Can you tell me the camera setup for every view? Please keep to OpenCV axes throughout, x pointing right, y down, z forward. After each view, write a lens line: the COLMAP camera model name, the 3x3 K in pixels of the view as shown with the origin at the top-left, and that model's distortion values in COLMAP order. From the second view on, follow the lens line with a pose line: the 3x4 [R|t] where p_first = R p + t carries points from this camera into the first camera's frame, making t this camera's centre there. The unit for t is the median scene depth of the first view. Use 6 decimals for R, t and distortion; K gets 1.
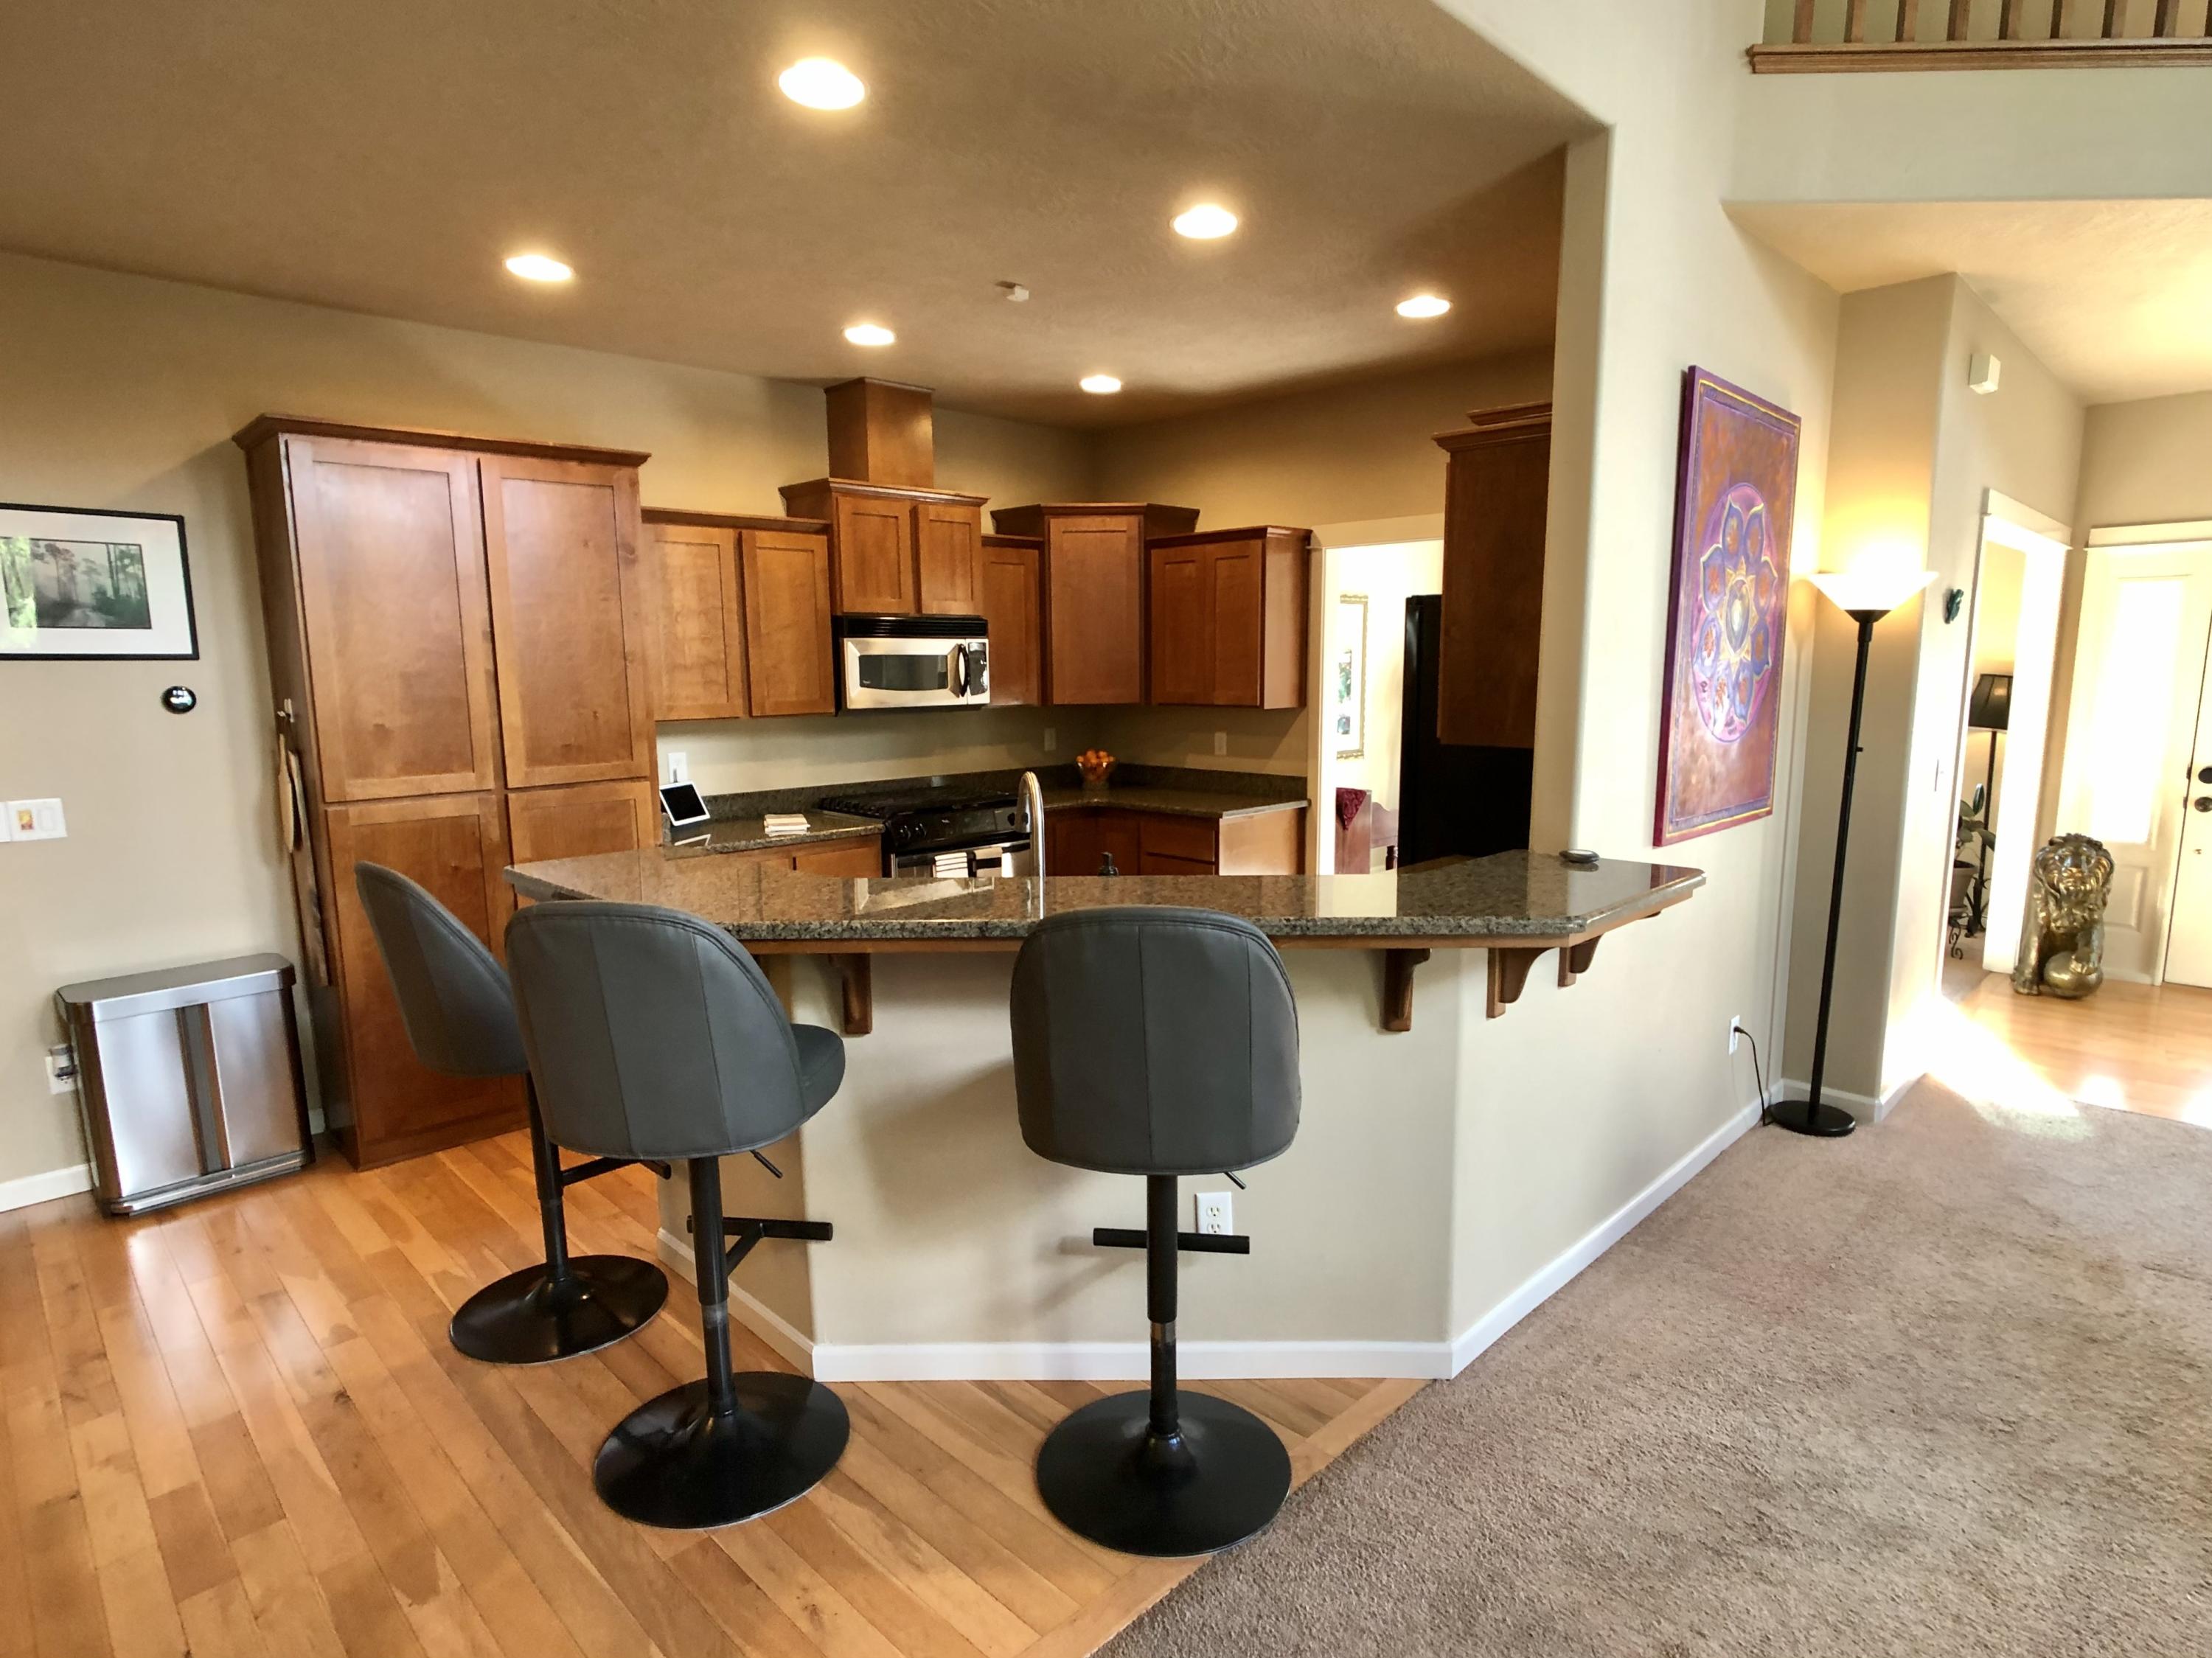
lens RADIAL K [[1178.8, 0, 1107.7], [0, 1178.8, 839.8], [0, 0, 1]] dist [-0.022581, 0.009490]
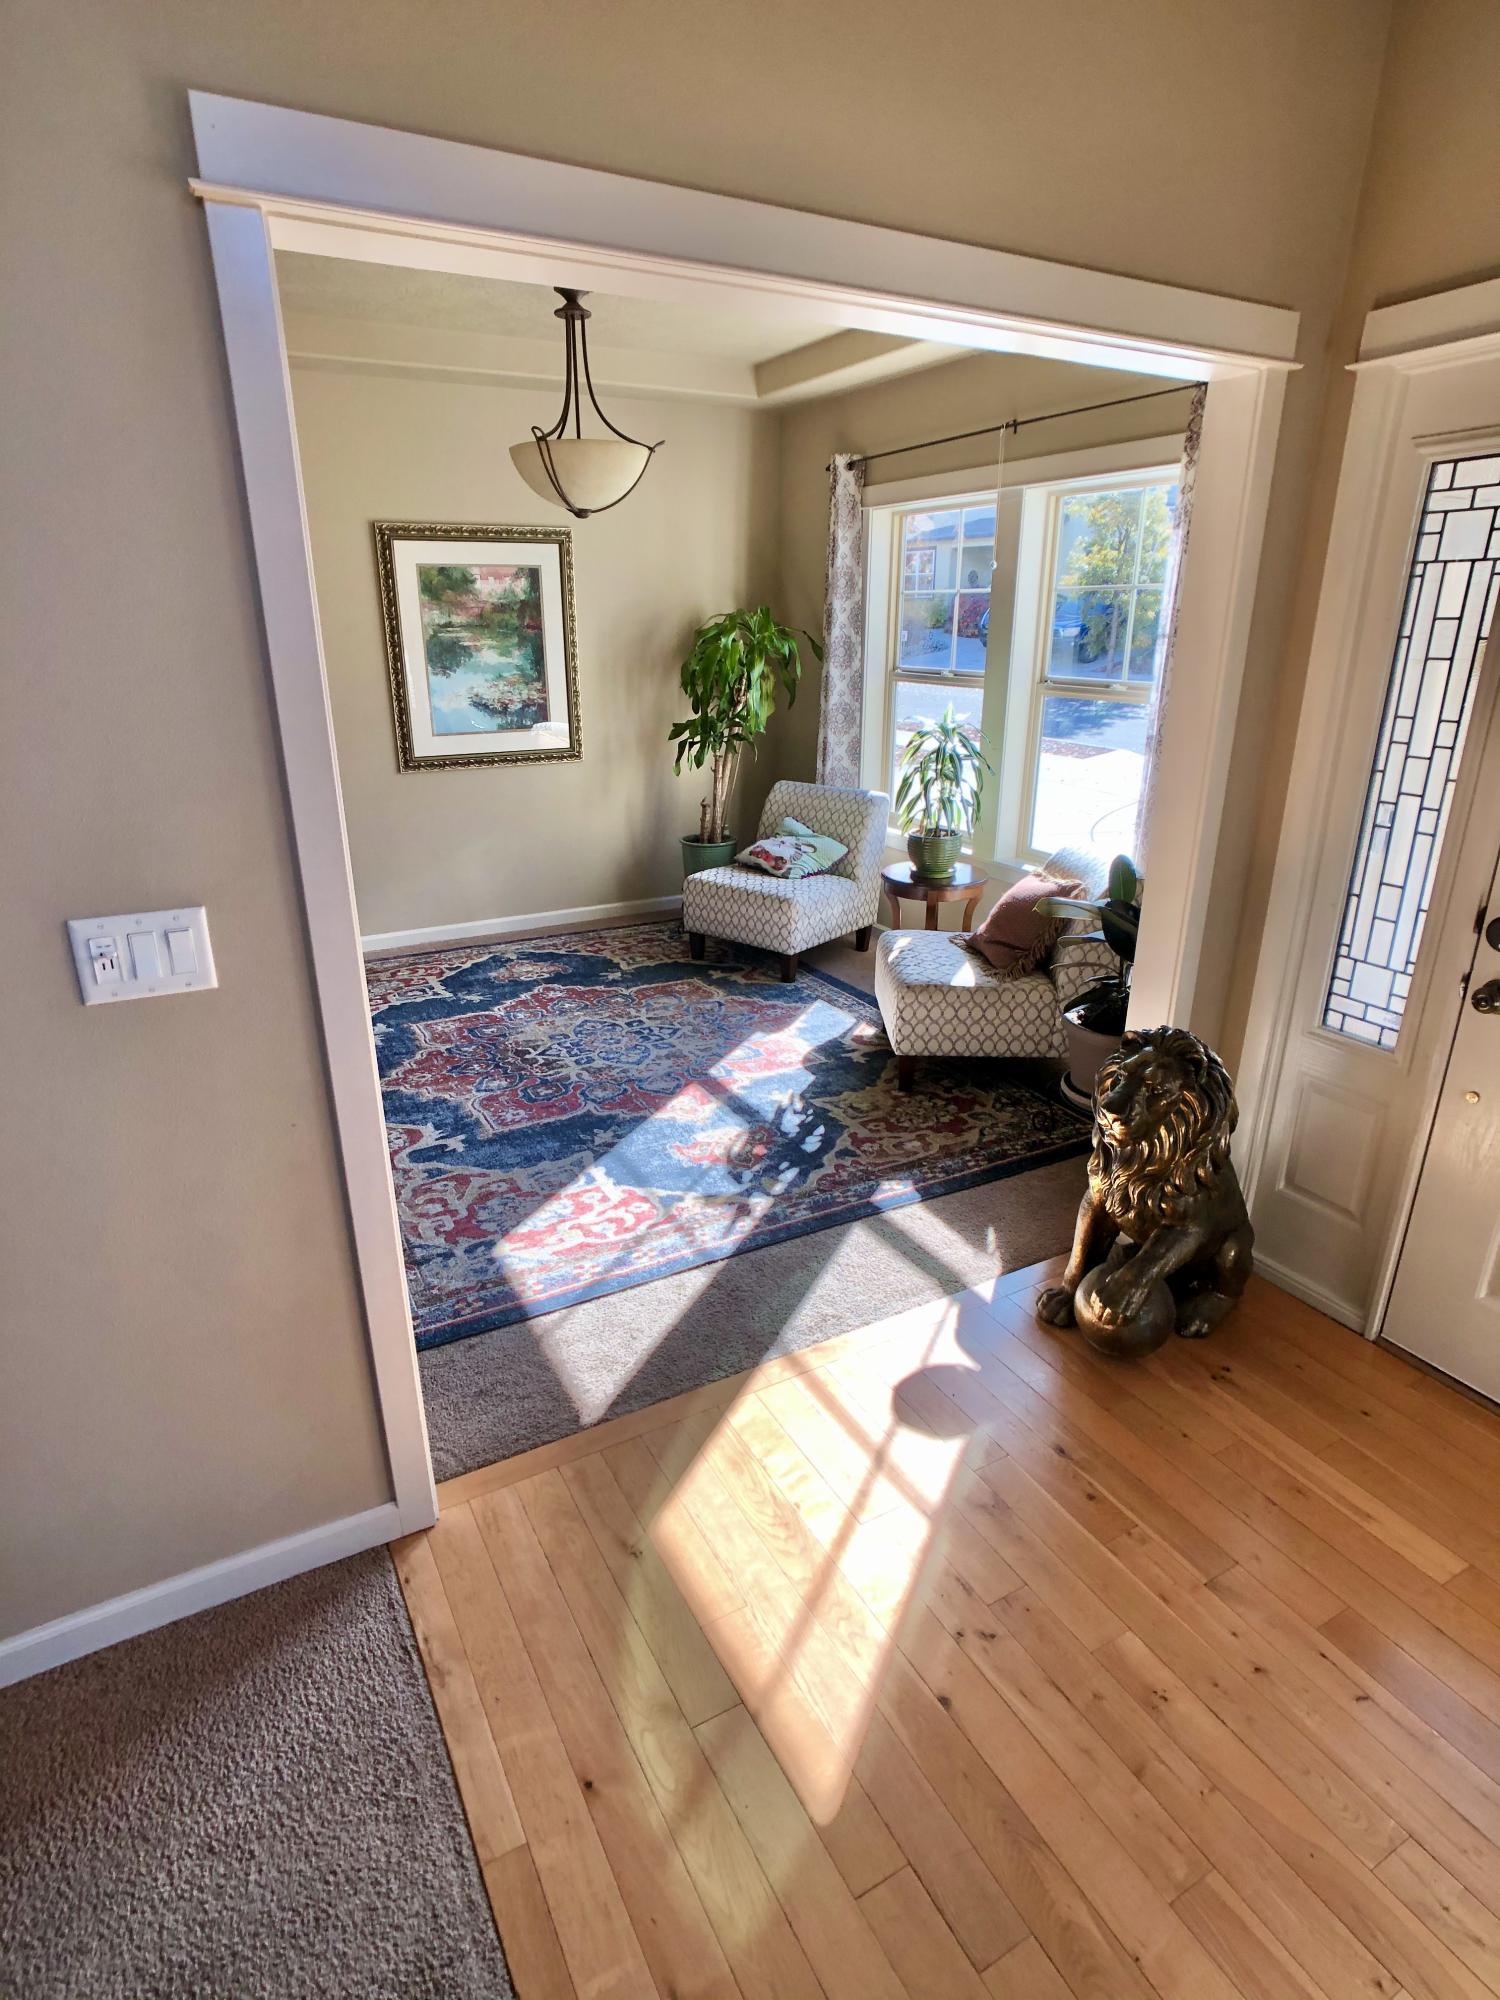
lens RADIAL K [[1065.9, 0, 743.3], [0, 1065.9, 1004.4], [0, 0, 1]] dist [-0.022581, 0.009490]
pose [[0.962517, 0.098833, -0.252571, 0.866821], [-0.046247, 0.977411, 0.206227, -0.106111], [0.267248, -0.186817, 0.945345, 0.623808]]
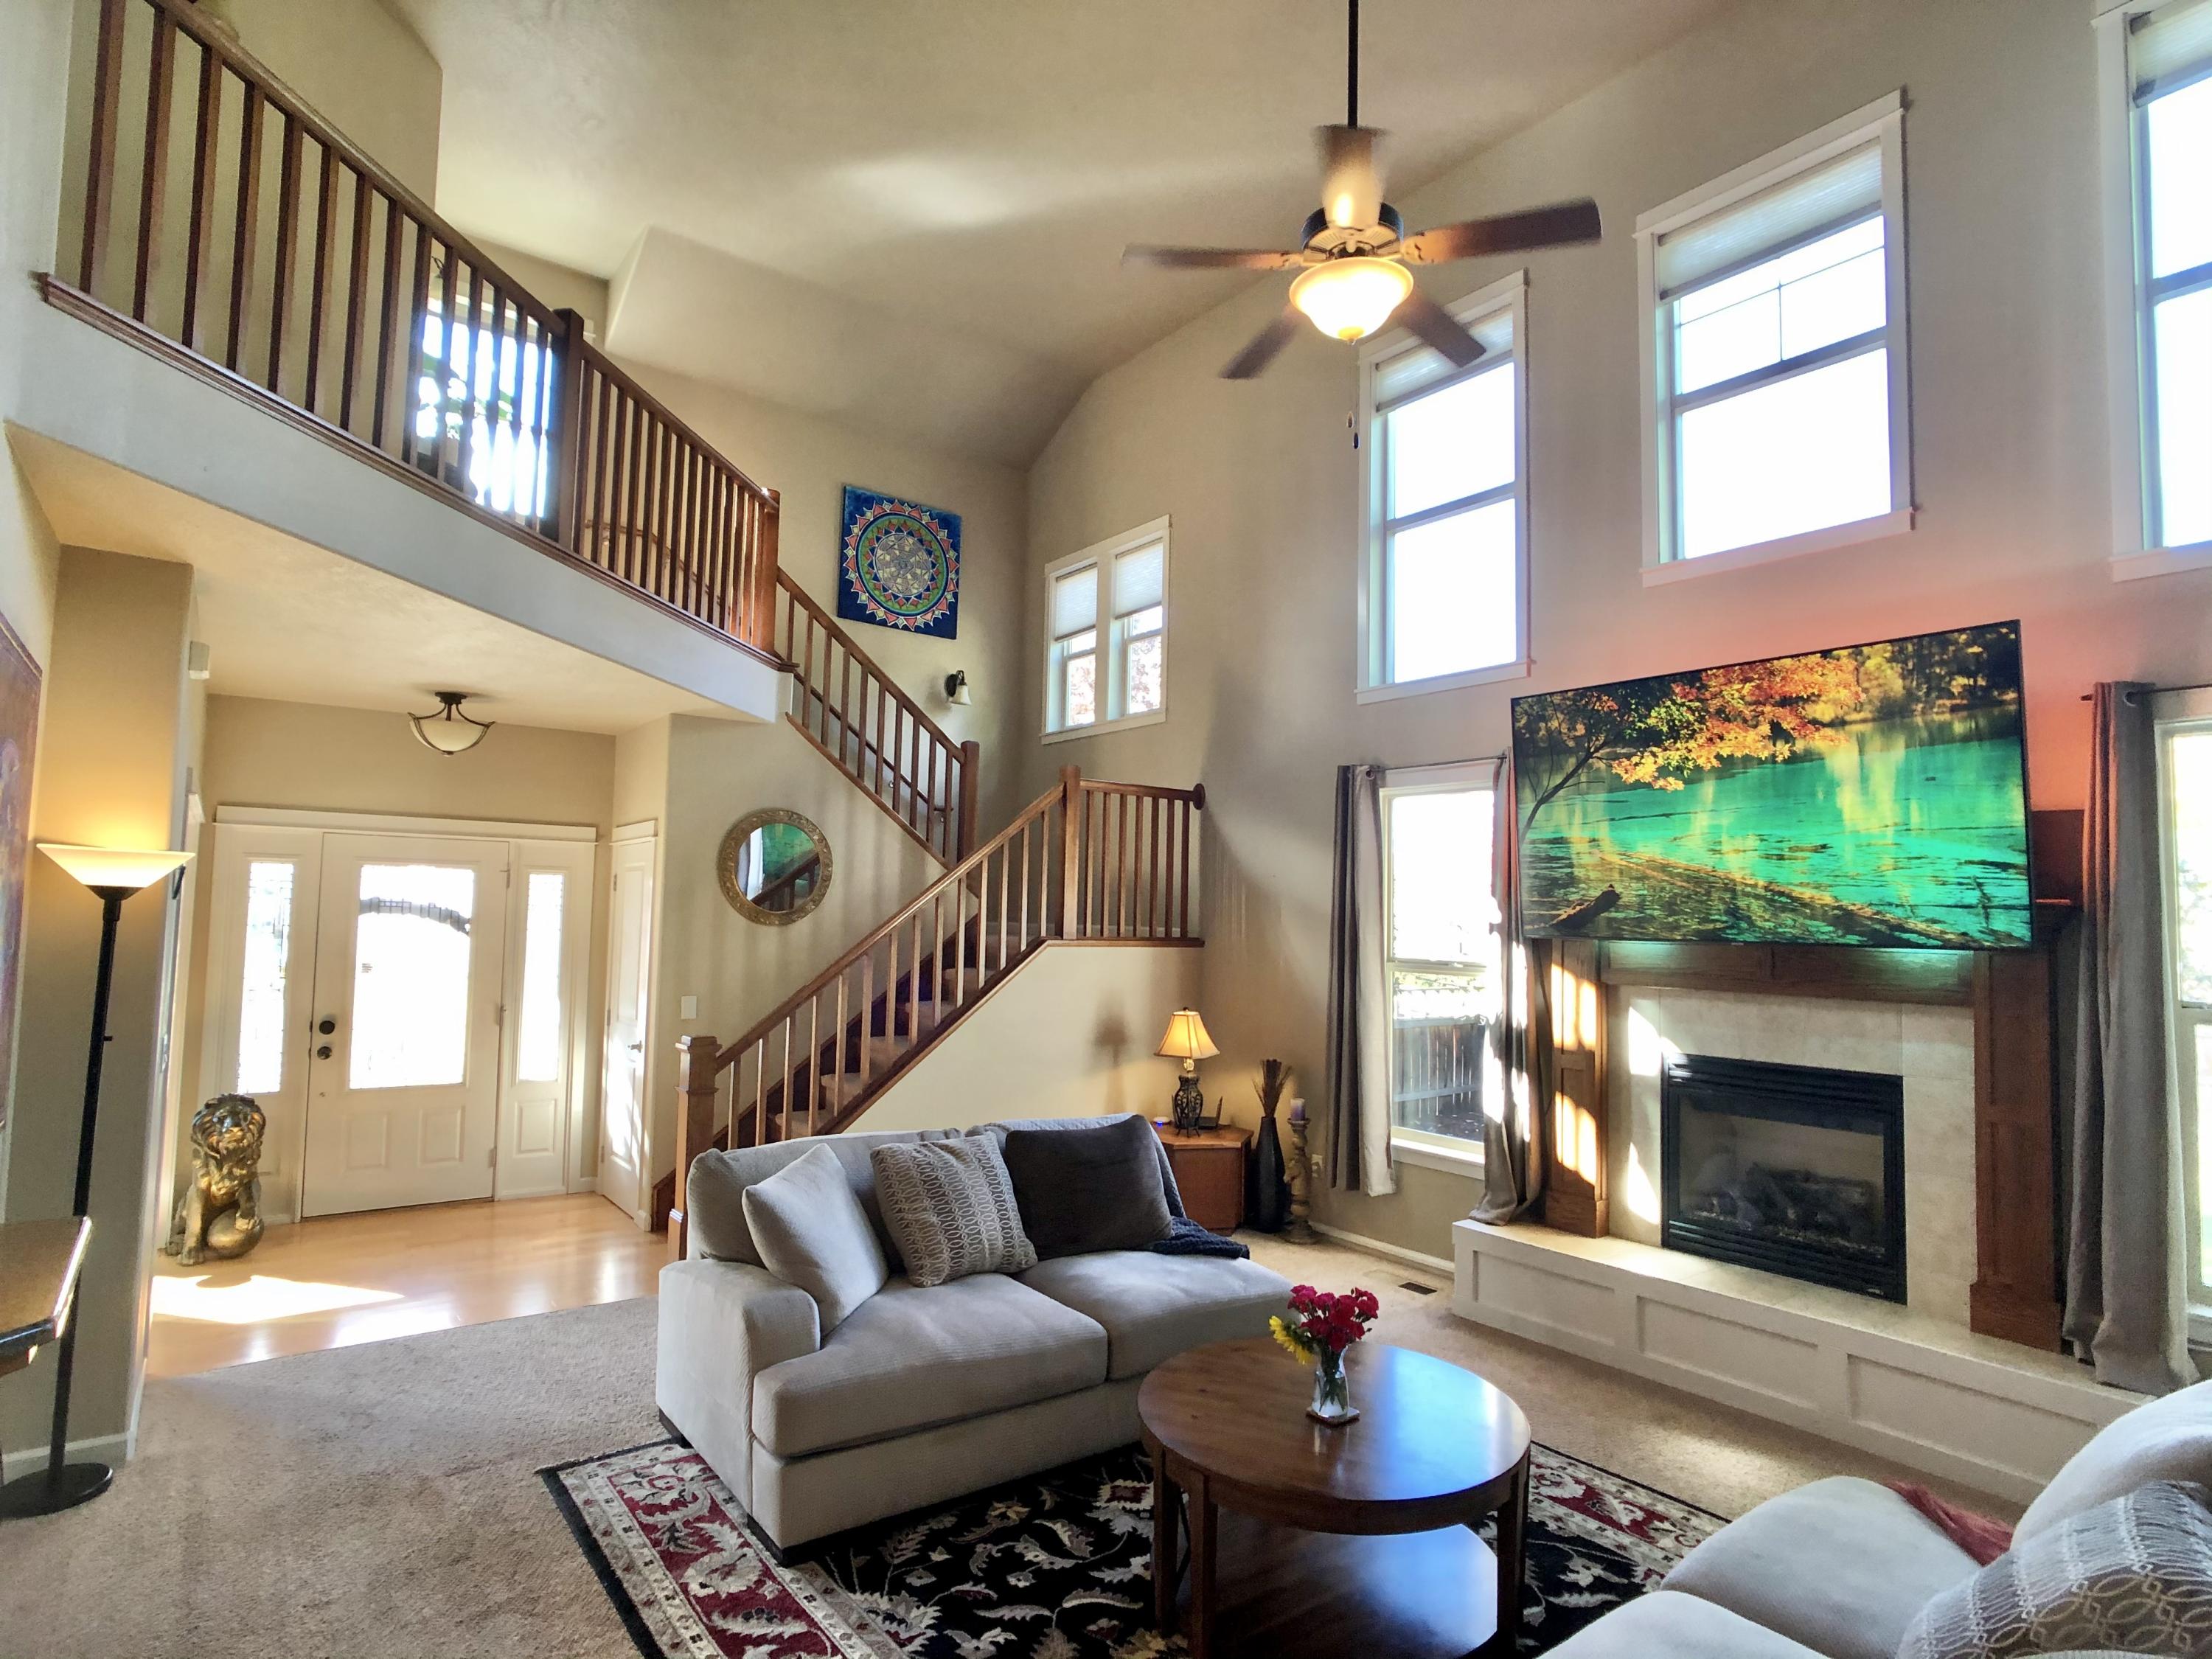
lens RADIAL K [[1178.9, 0, 1101.3], [0, 1178.9, 839.2], [0, 0, 1]] dist [-0.022581, 0.009490]
pose [[0.132624, 0.077136, 0.988160, -0.122908], [0.124995, 0.987706, -0.093877, -0.038147], [-0.983253, 0.135965, 0.121352, 0.089955]]
